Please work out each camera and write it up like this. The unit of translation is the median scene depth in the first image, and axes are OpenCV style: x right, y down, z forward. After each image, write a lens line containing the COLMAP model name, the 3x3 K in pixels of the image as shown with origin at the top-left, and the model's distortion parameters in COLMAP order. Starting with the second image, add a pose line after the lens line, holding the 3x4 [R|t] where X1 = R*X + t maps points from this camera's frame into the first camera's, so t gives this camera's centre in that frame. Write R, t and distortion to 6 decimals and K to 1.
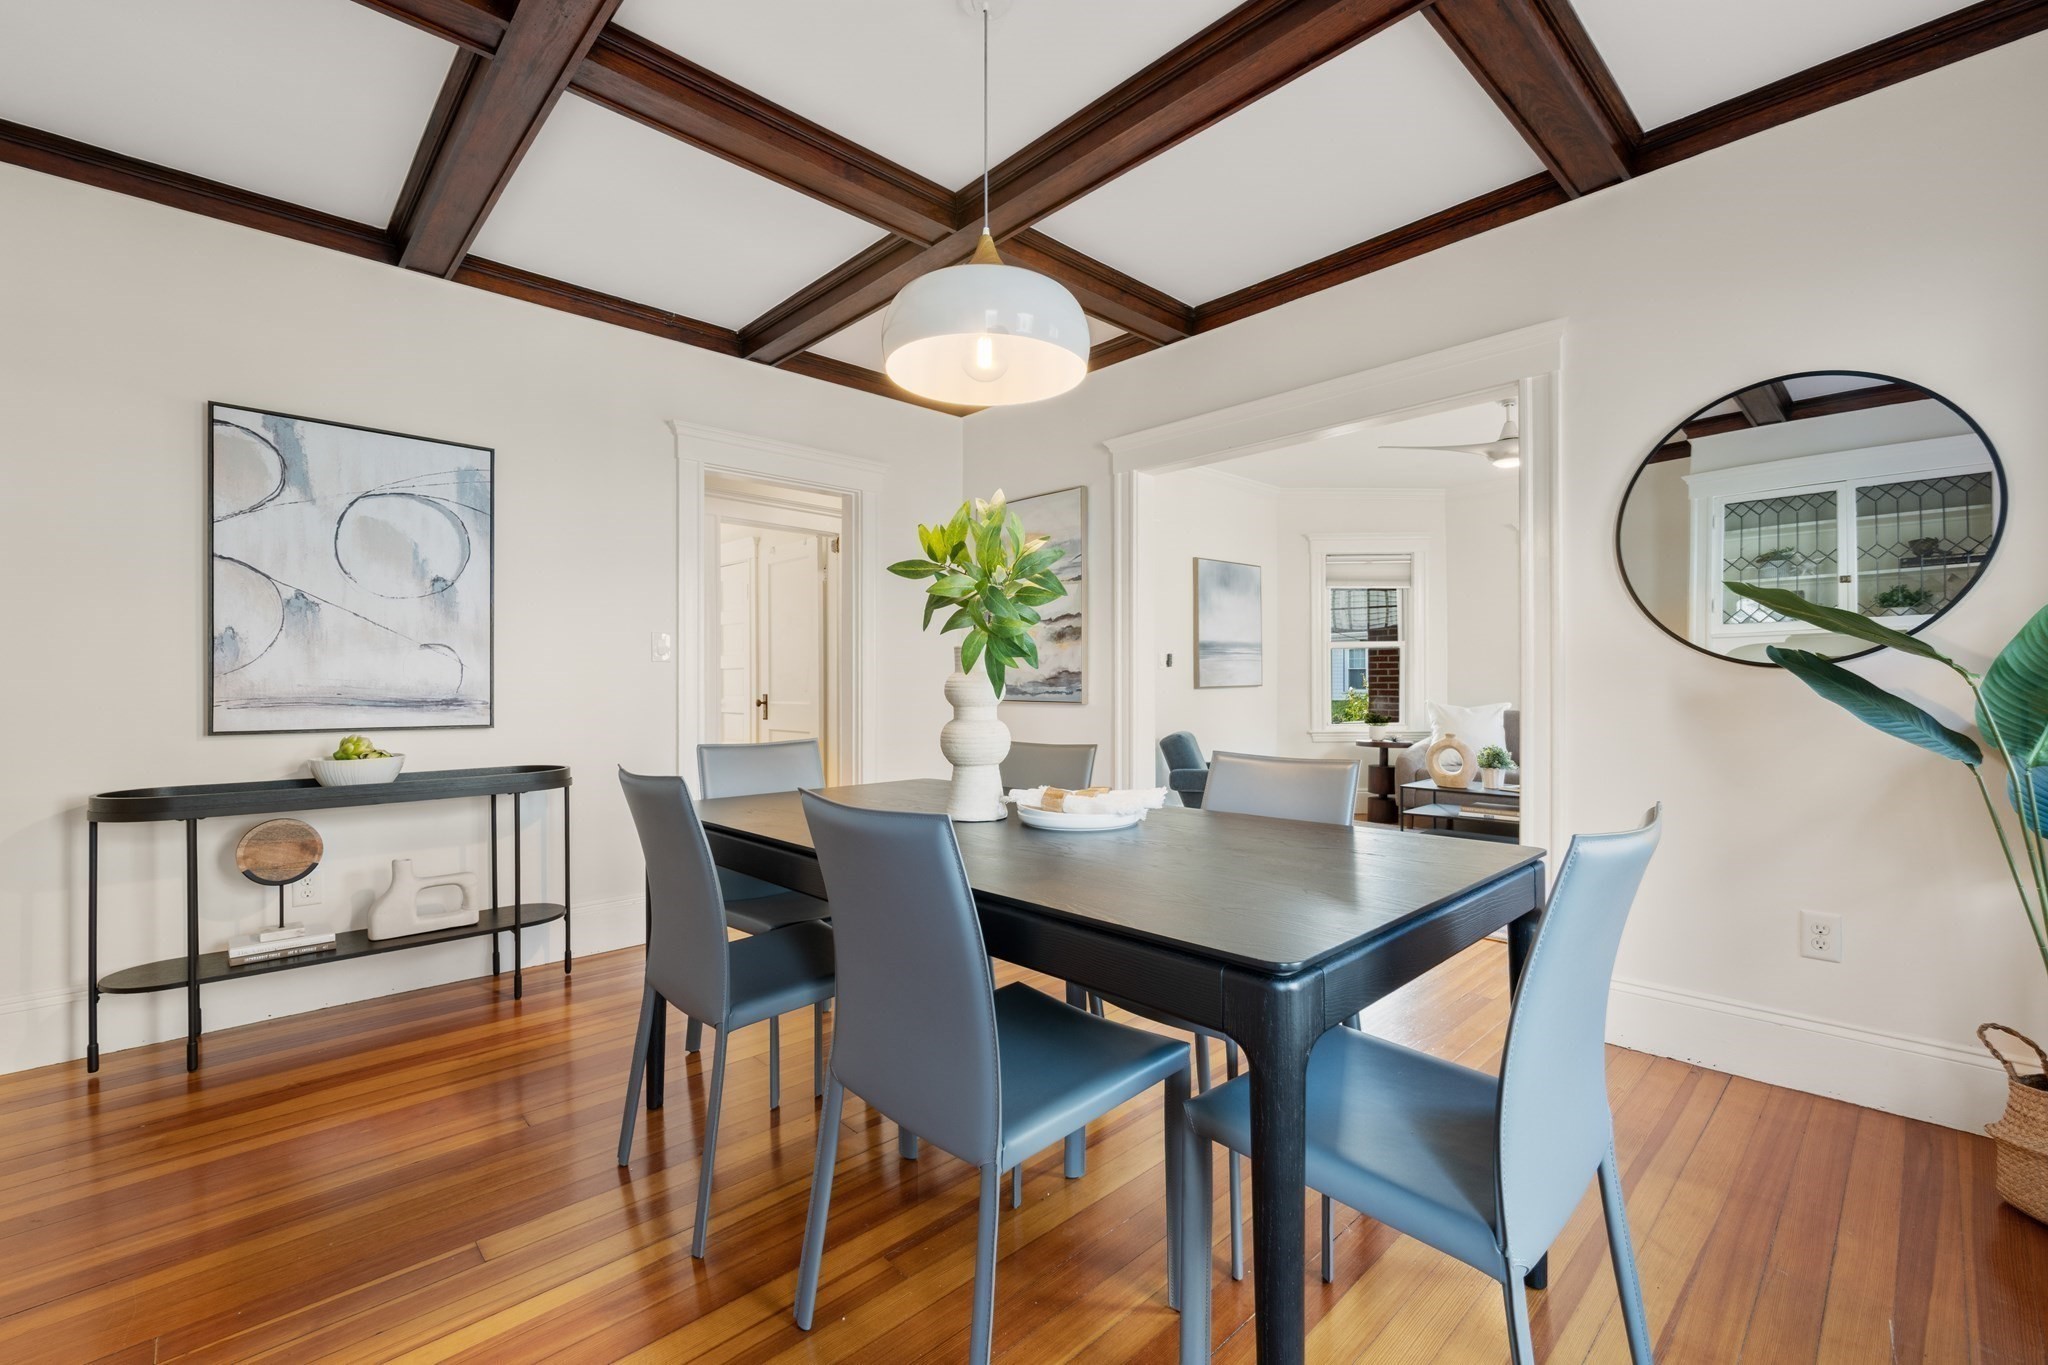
lens RADIAL K [[850.5, 0, 1026.8], [0, 850.5, 682.6], [0, 0, 1]] dist [0.000168, -0.000340]
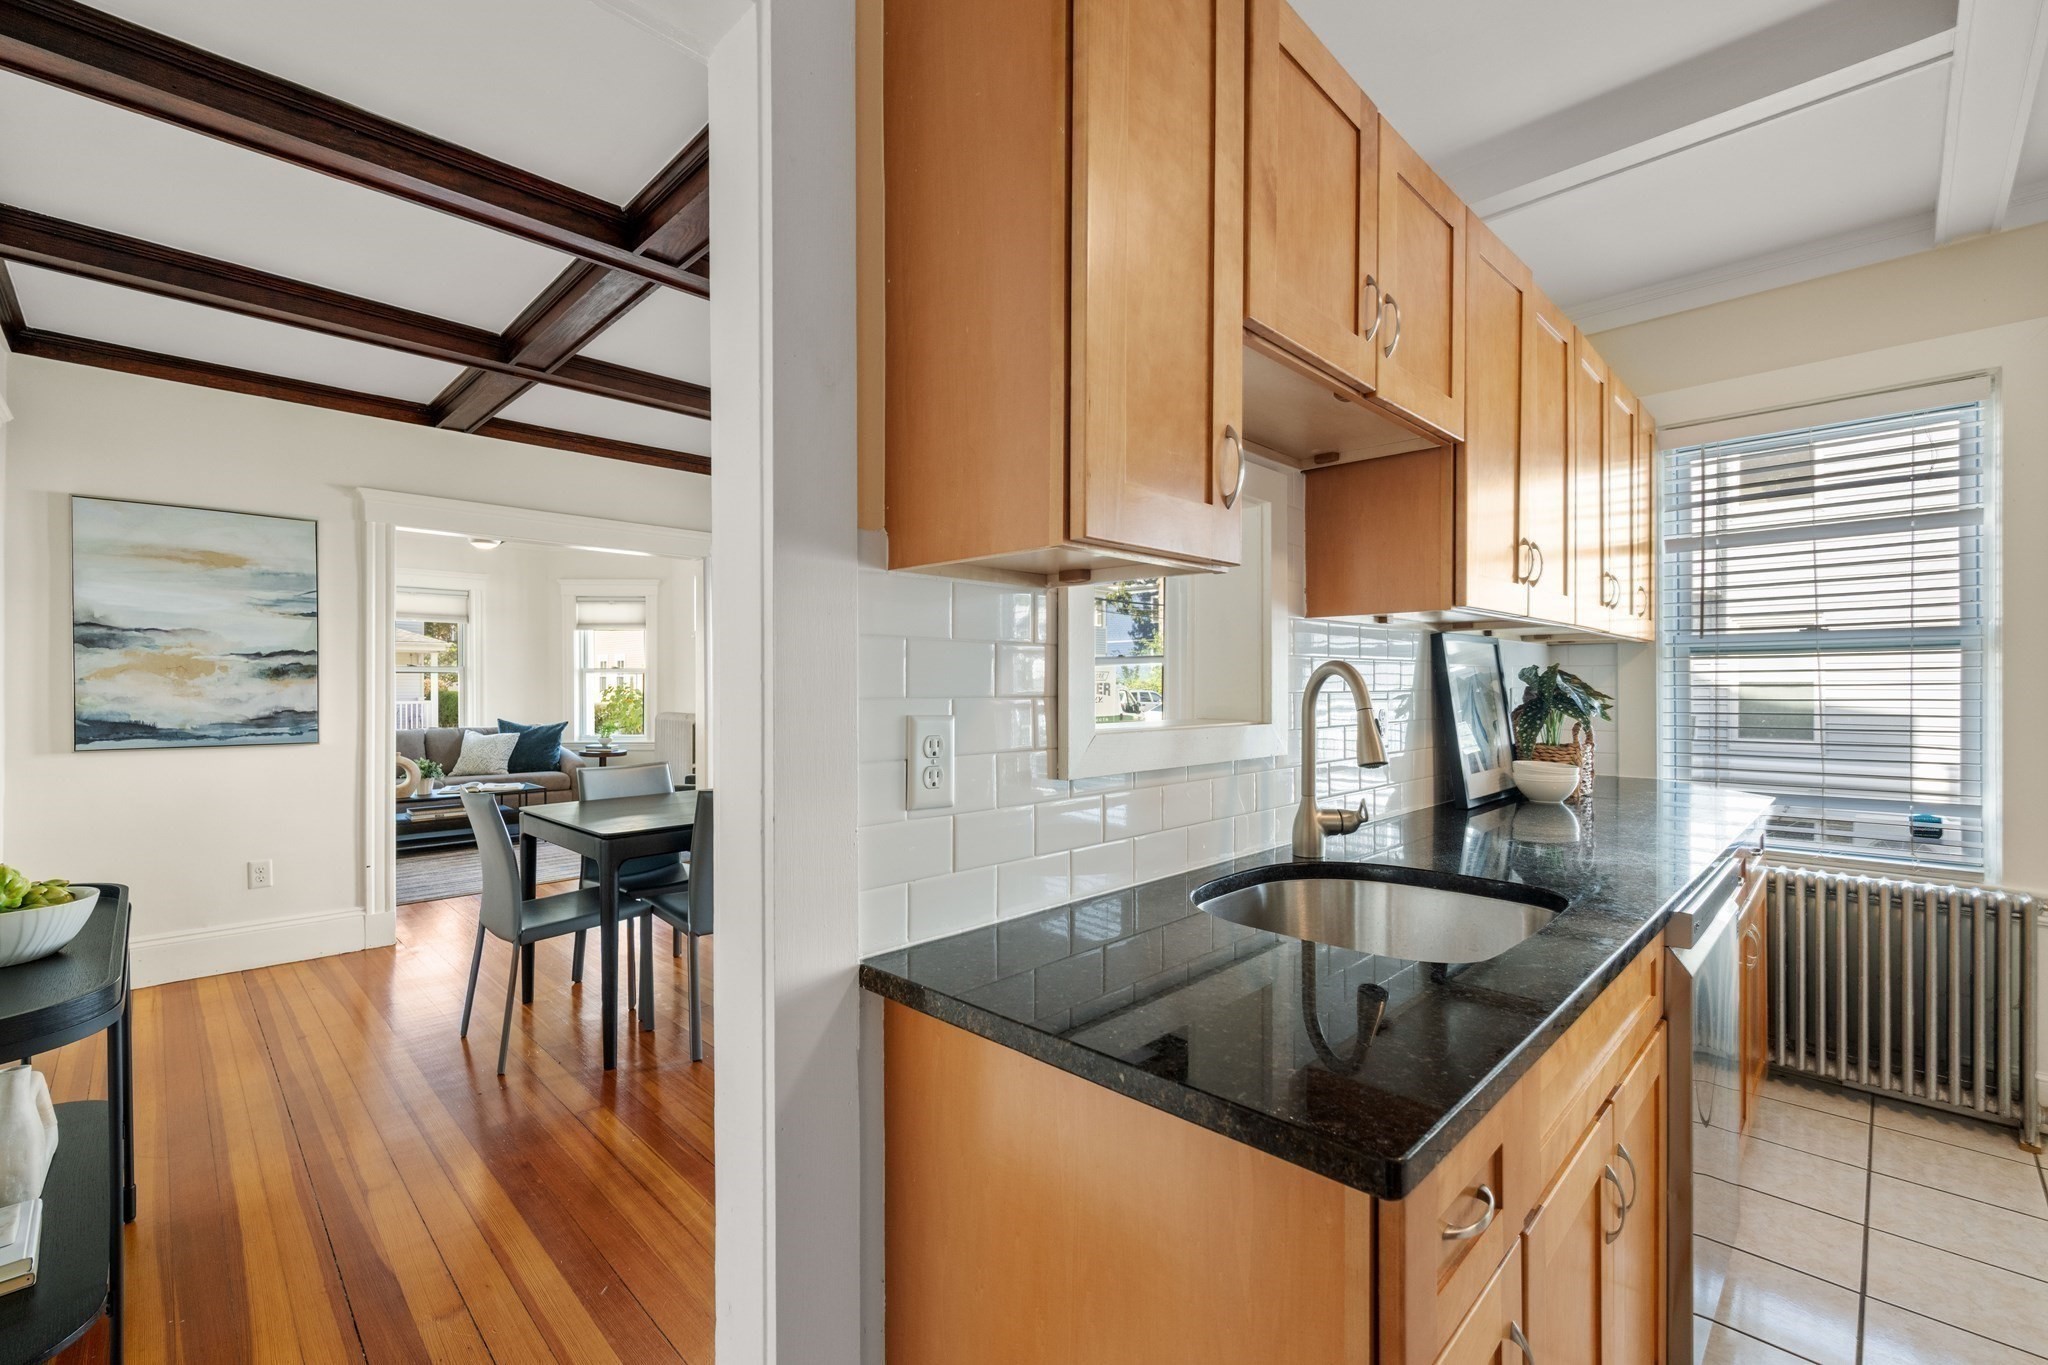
lens RADIAL K [[850.5, 0, 1022.9], [0, 850.5, 684.8], [0, 0, 1]] dist [0.000168, -0.000340]
pose [[-0.038344, 0.001841, 0.999263, -0.720002], [0.000409, 0.999998, -0.001827, -0.031409], [-0.999265, 0.000338, -0.038345, 0.177417]]
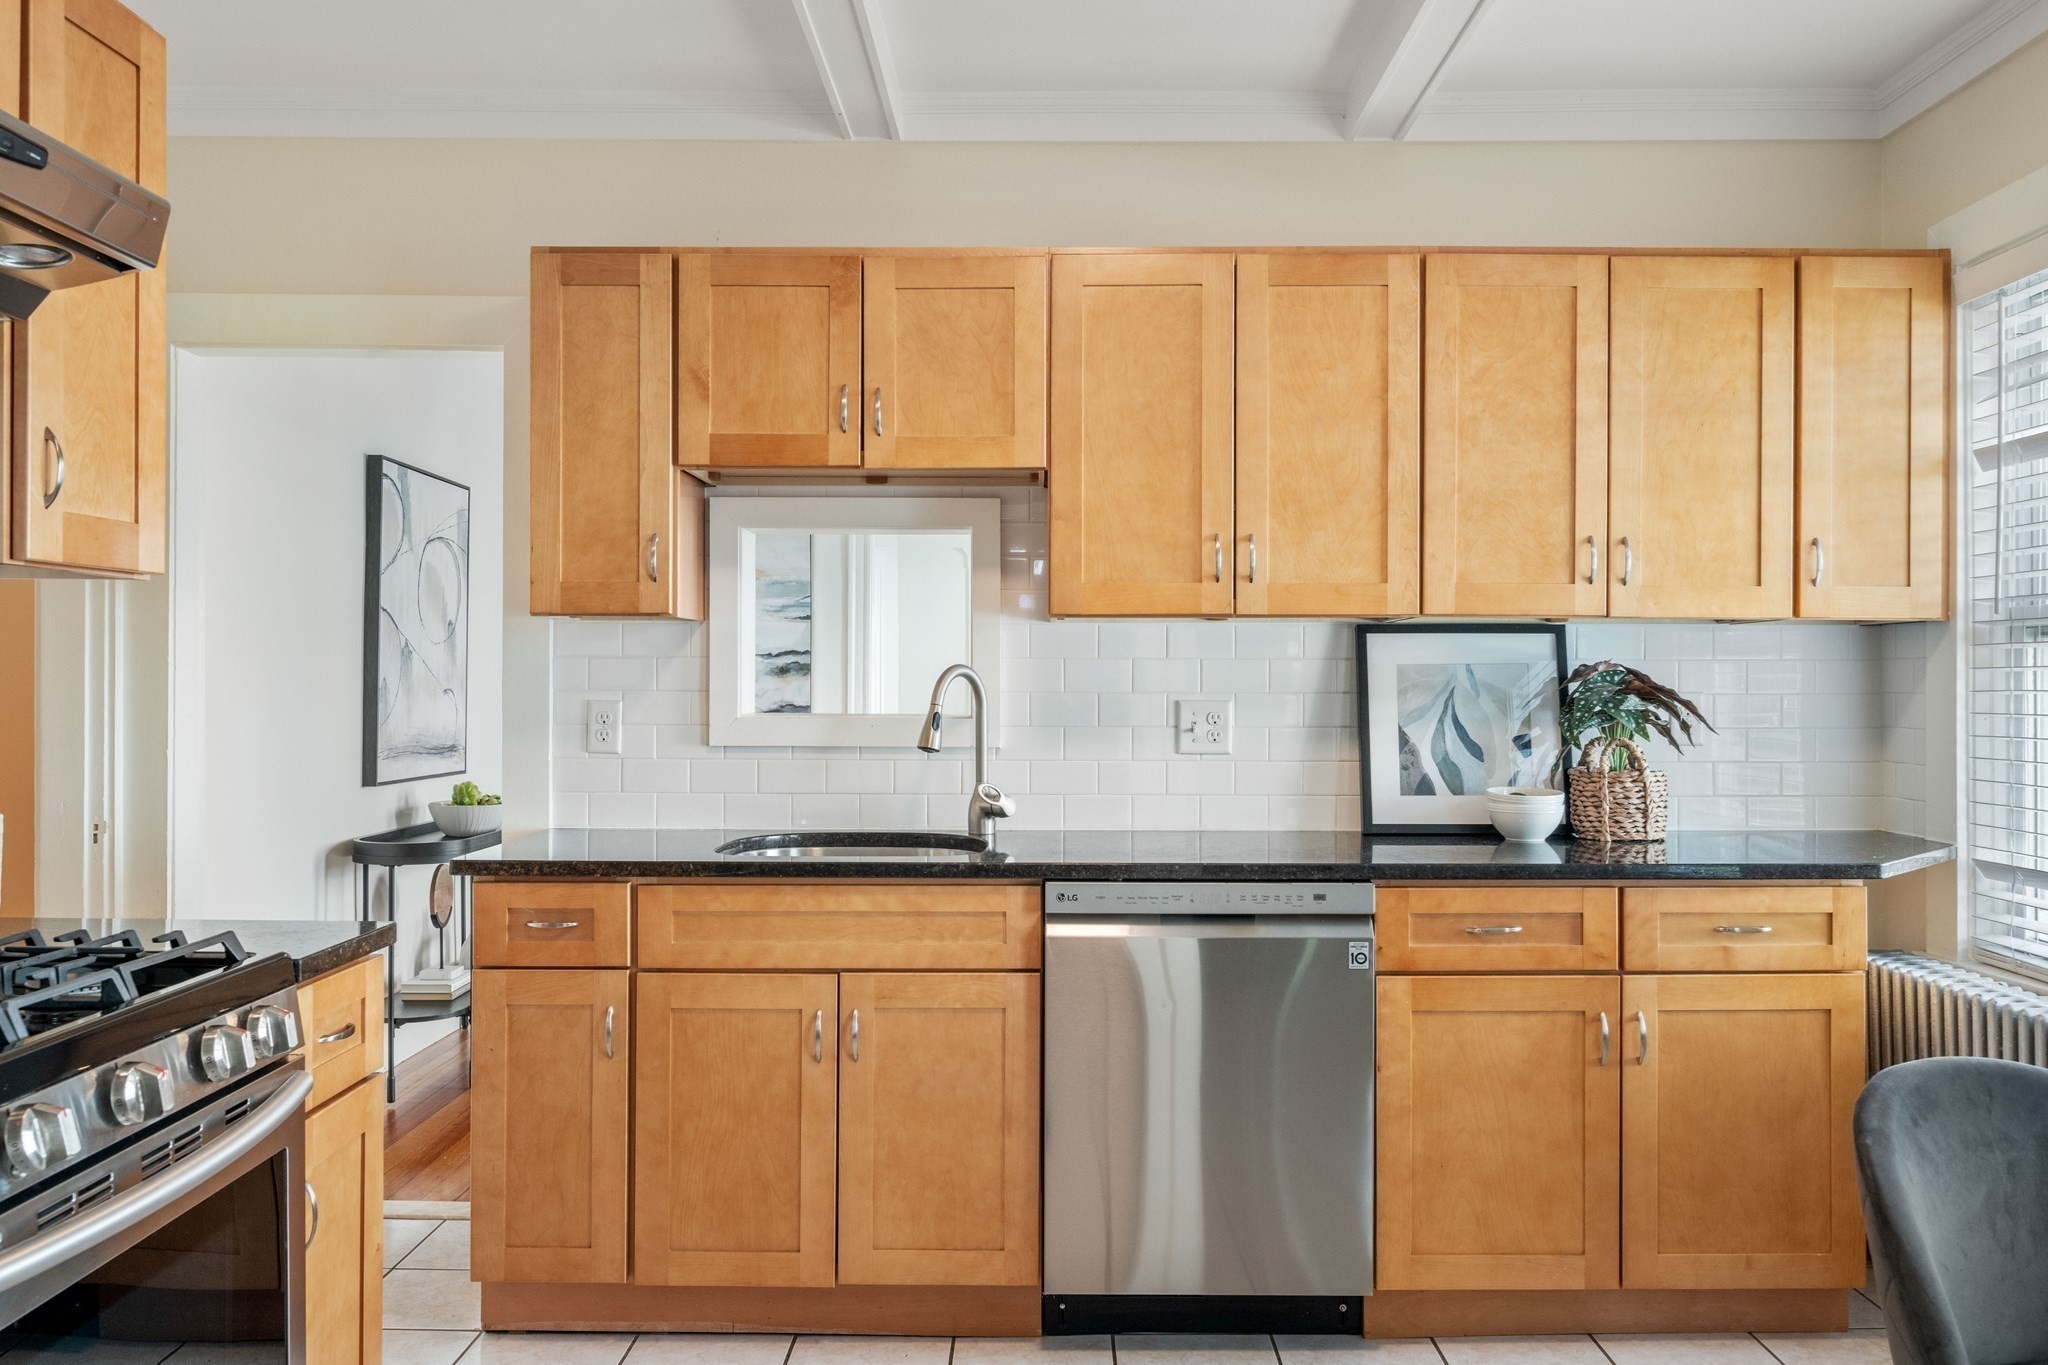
lens RADIAL K [[1550.3, 0, 1037.1], [0, 1550.3, 678.2], [0, 0, 1]] dist [0.002323, 0.001864]
pose [[0.693548, 0.007346, 0.720373, -0.868112], [-0.007245, 0.999969, -0.003222, -0.033212], [-0.720374, -0.002984, 0.693579, -0.416776]]
